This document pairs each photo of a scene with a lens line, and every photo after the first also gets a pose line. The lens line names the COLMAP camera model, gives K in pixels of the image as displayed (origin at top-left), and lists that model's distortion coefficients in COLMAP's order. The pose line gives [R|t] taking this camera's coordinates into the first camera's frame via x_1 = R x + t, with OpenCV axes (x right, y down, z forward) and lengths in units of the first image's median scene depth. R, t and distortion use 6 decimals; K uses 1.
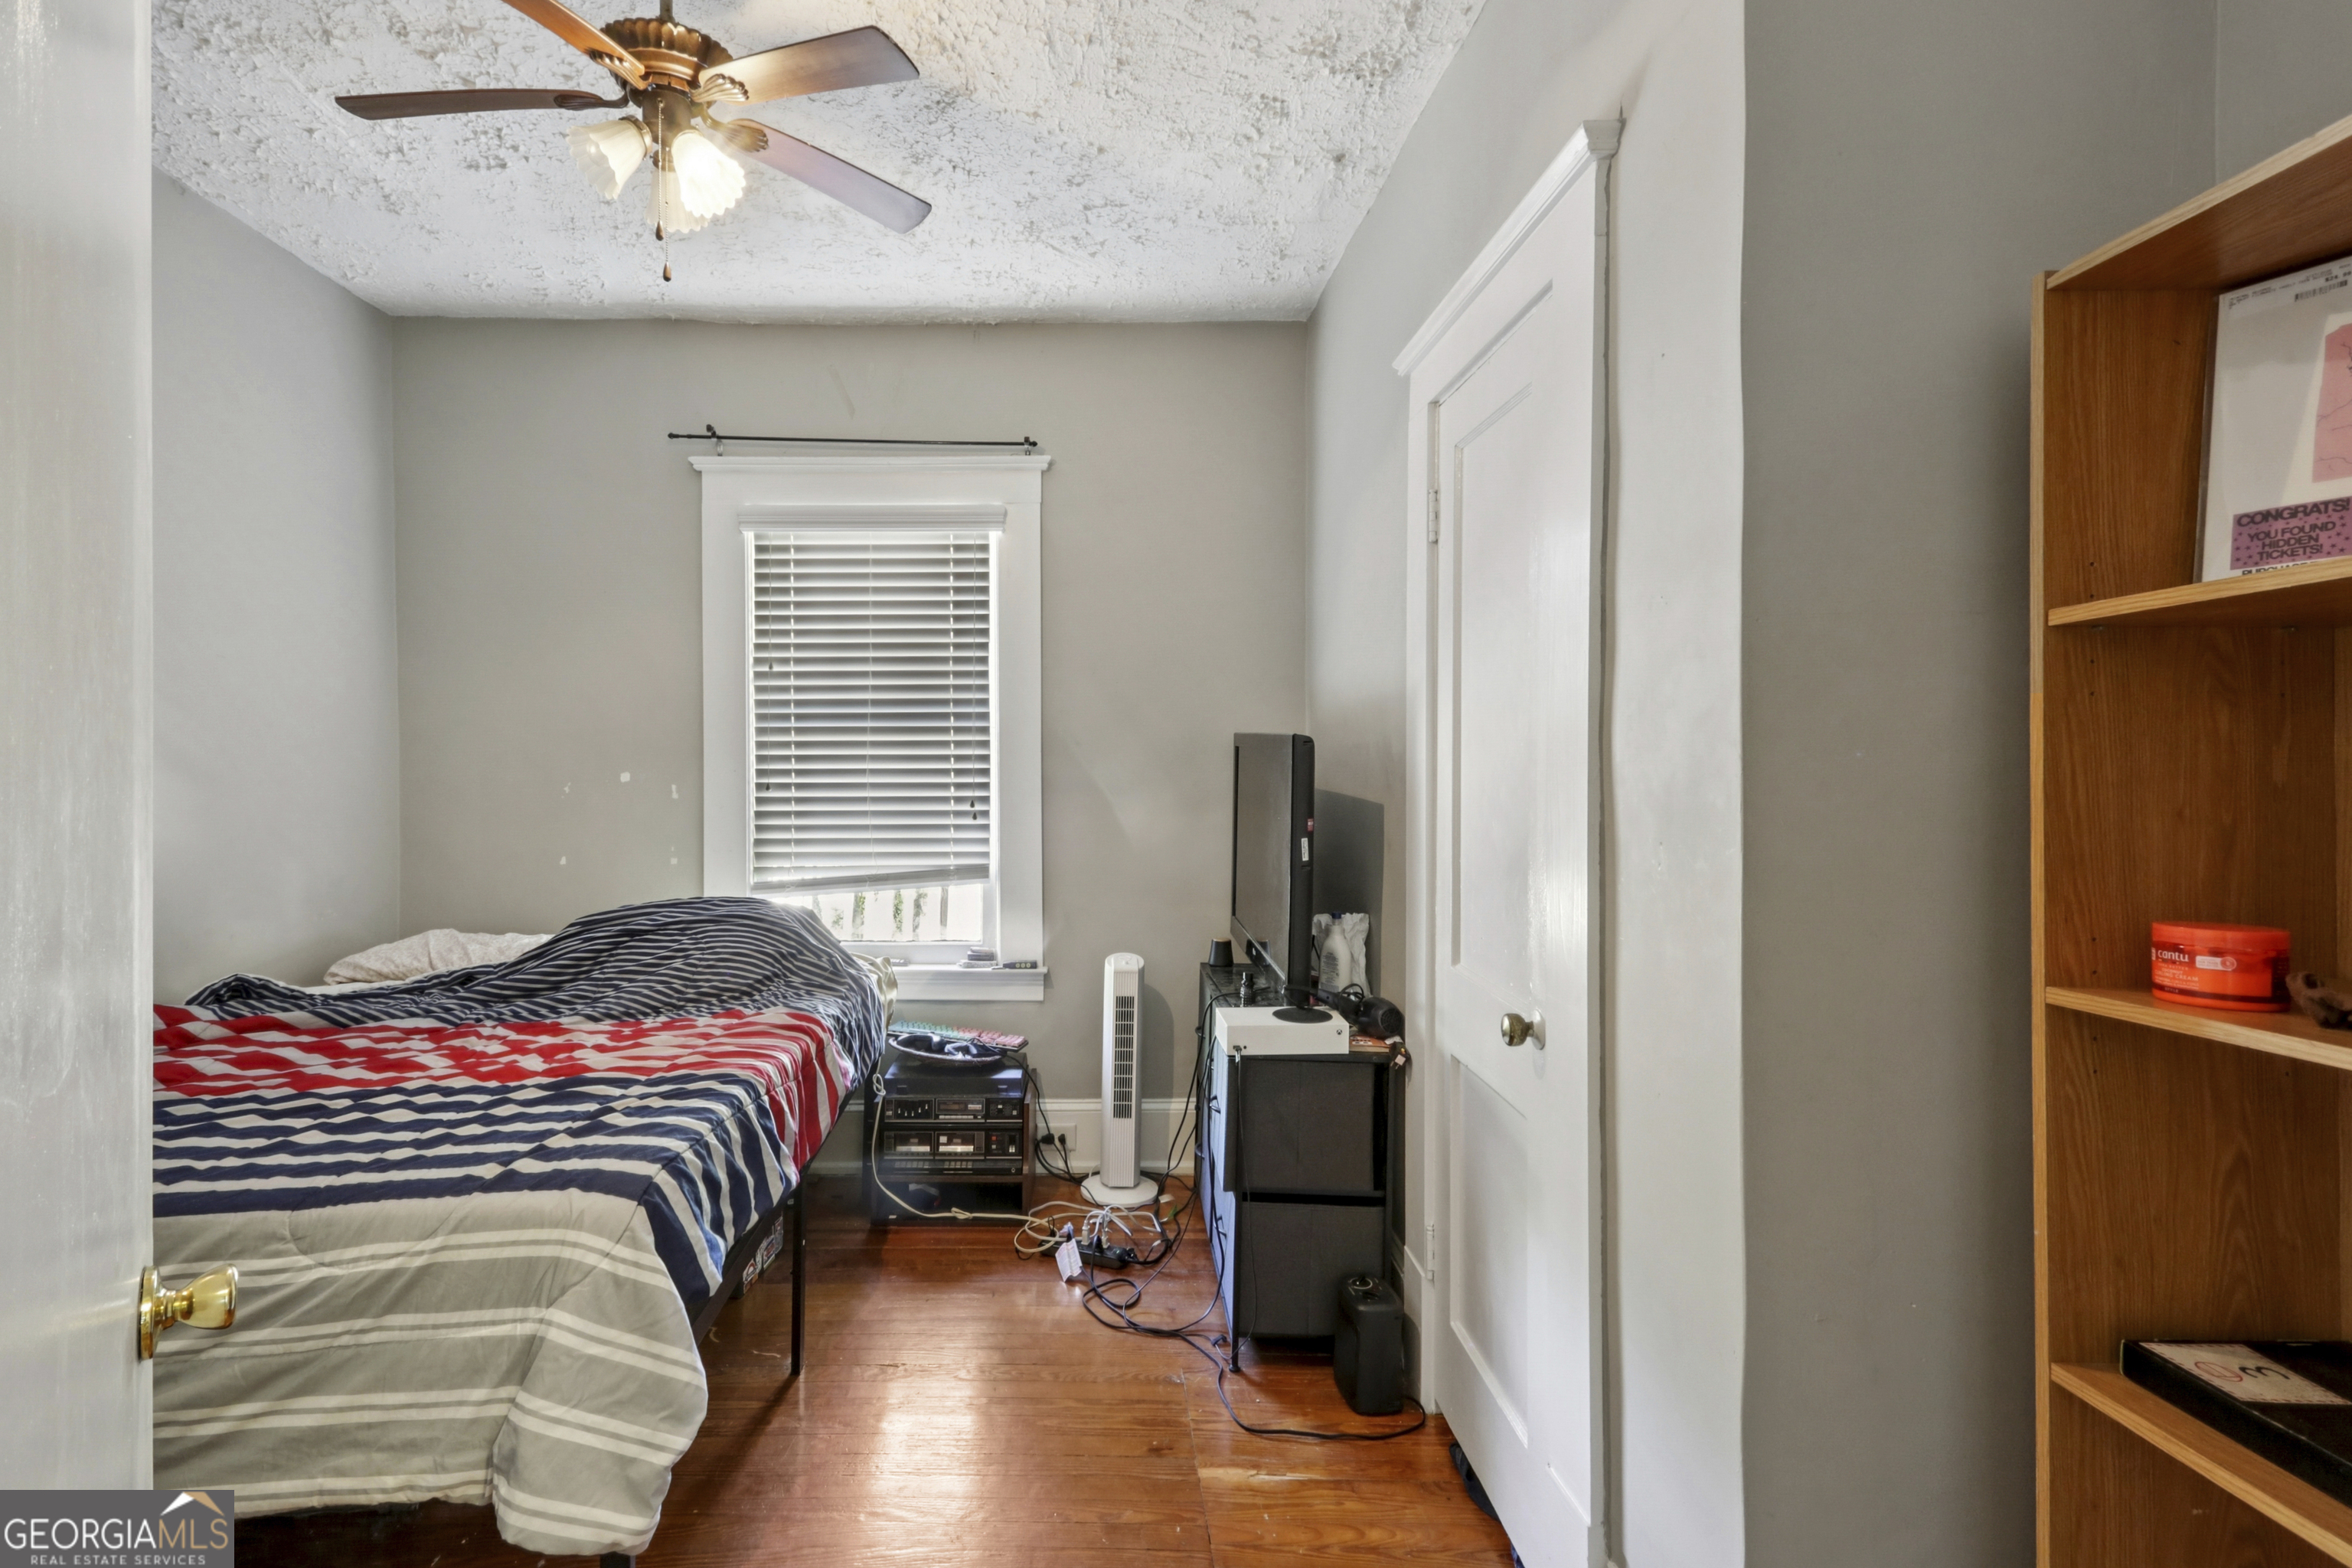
lens RADIAL K [[1148.0, 0, 1175.7], [0, 1148.0, 762.3], [0, 0, 1]] dist [0.018923, -0.000220]
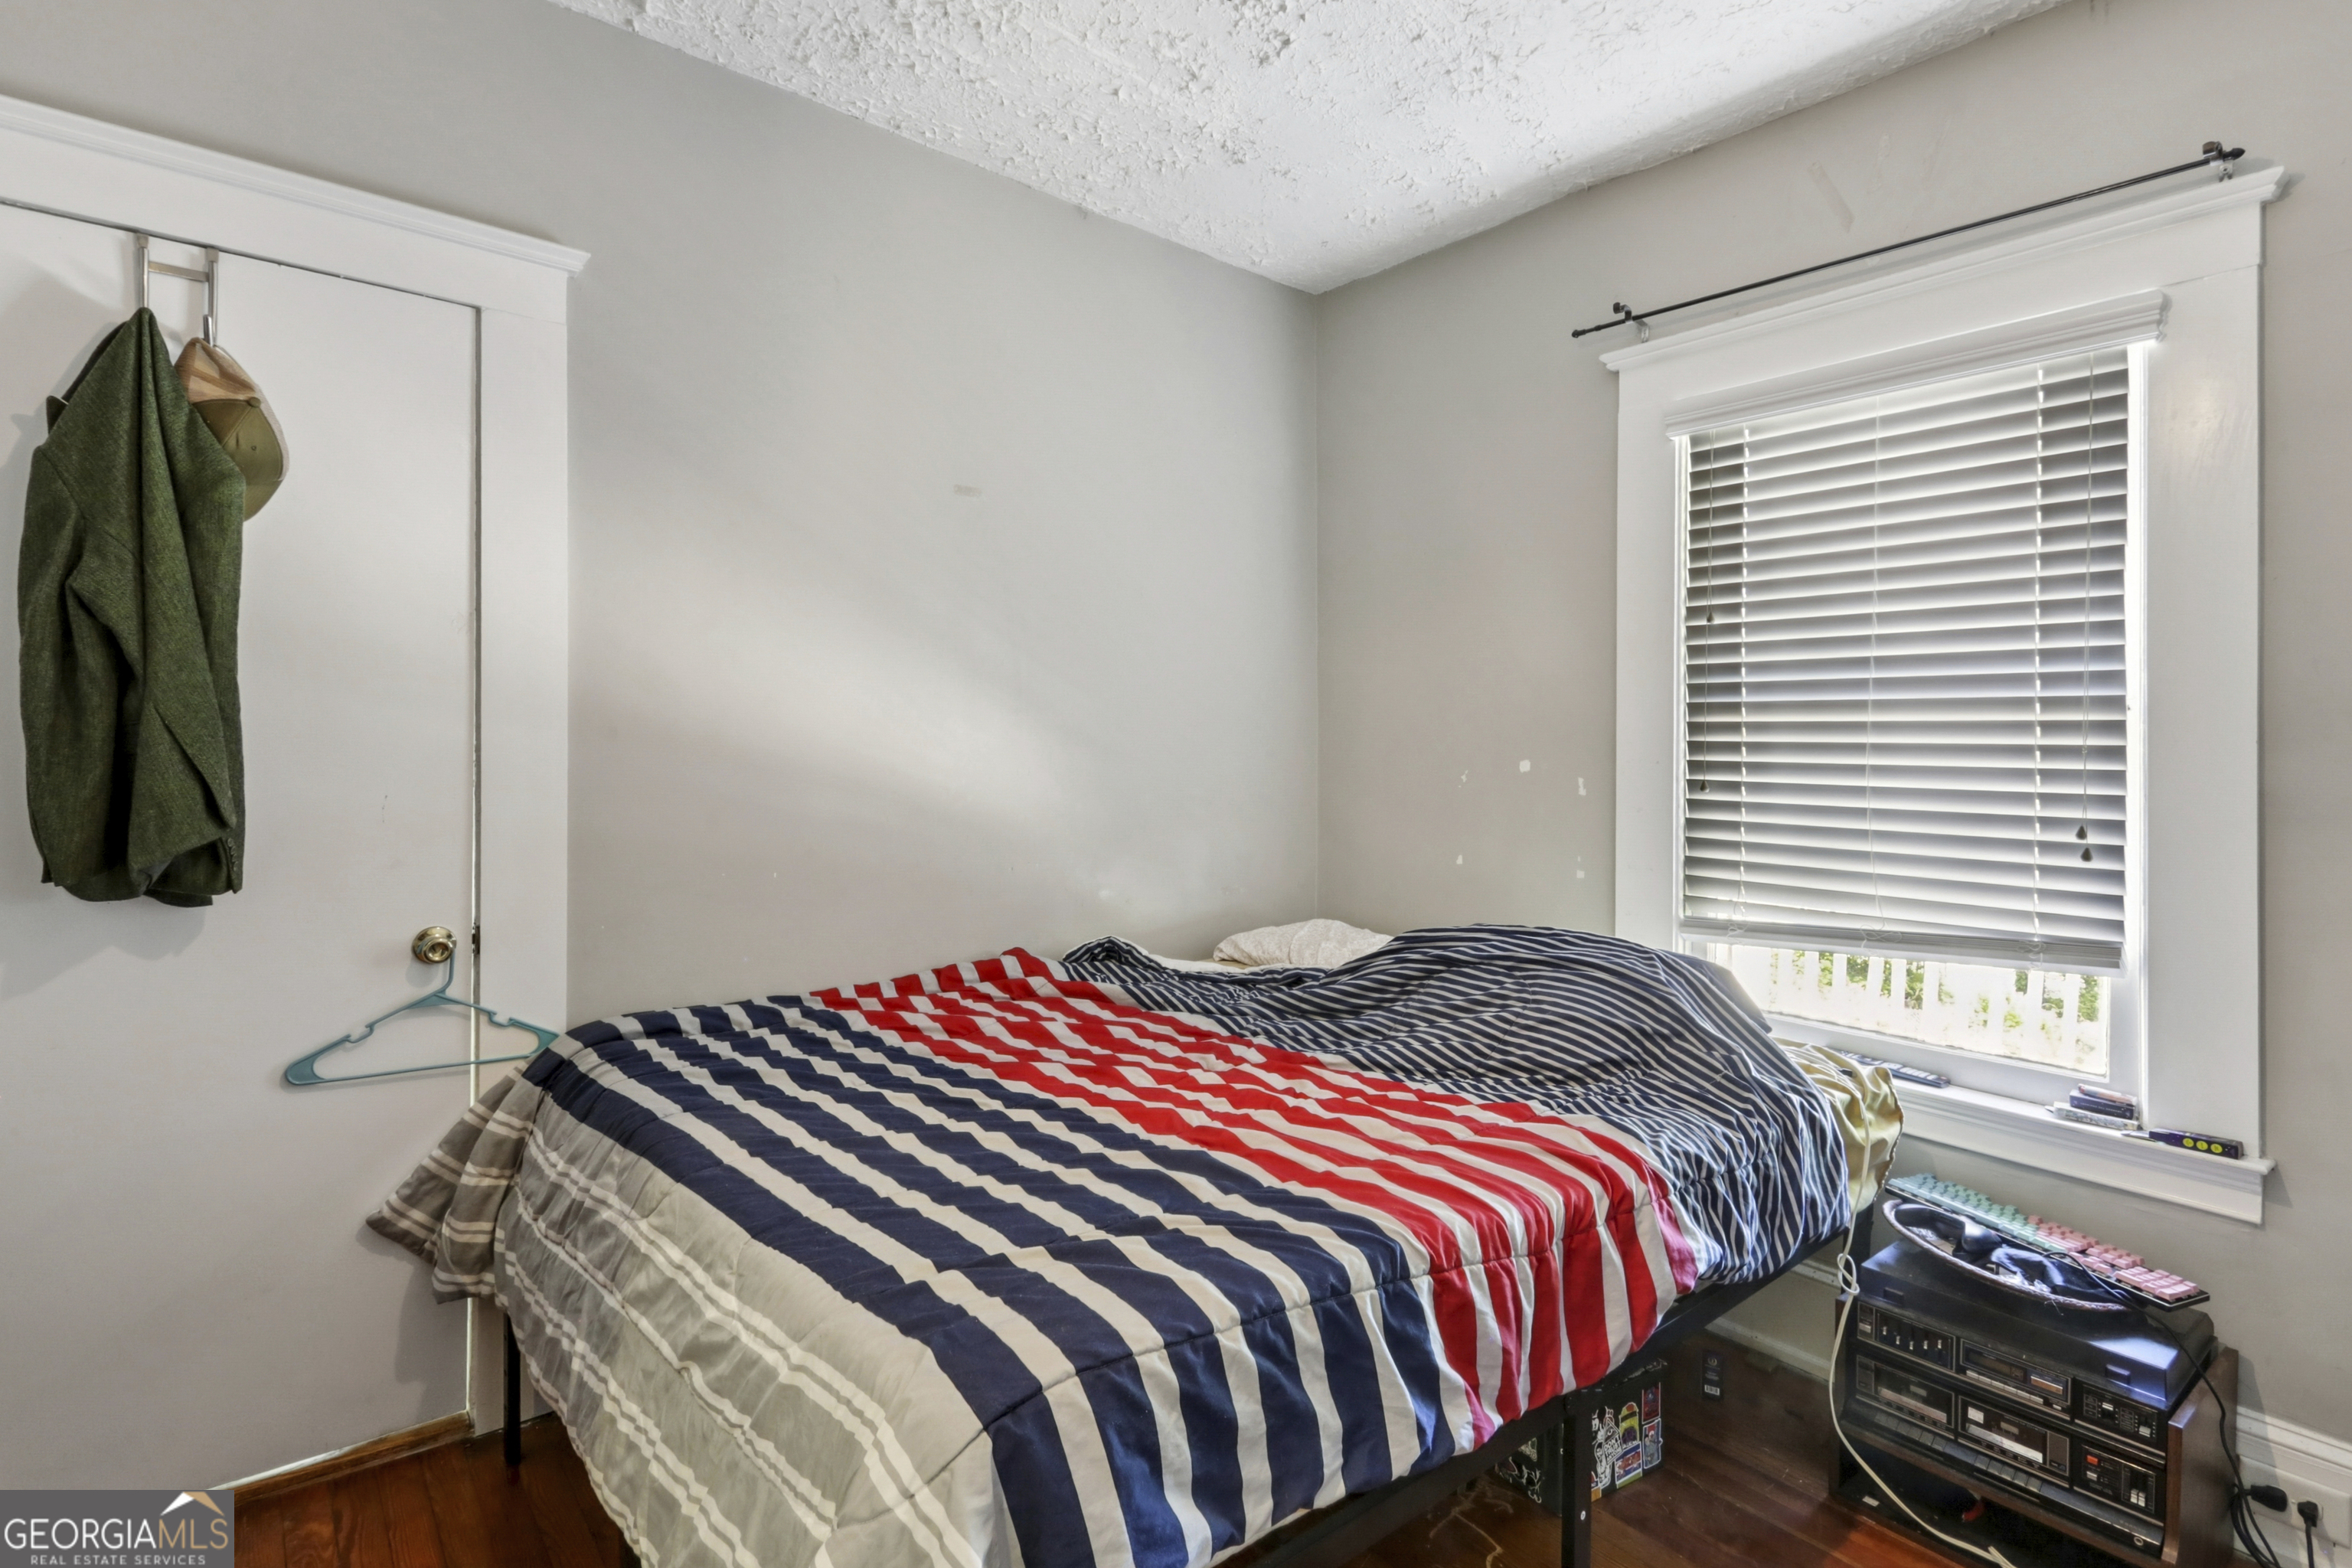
lens RADIAL K [[1080.5, 0, 1180.2], [0, 1080.5, 736.7], [0, 0, 1]] dist [0.019756, -0.009578]
pose [[0.541460, 0.003074, -0.840721, 0.038094], [-0.025675, 0.999587, -0.012881, 0.007849], [0.840334, 0.028560, 0.541316, 0.360619]]
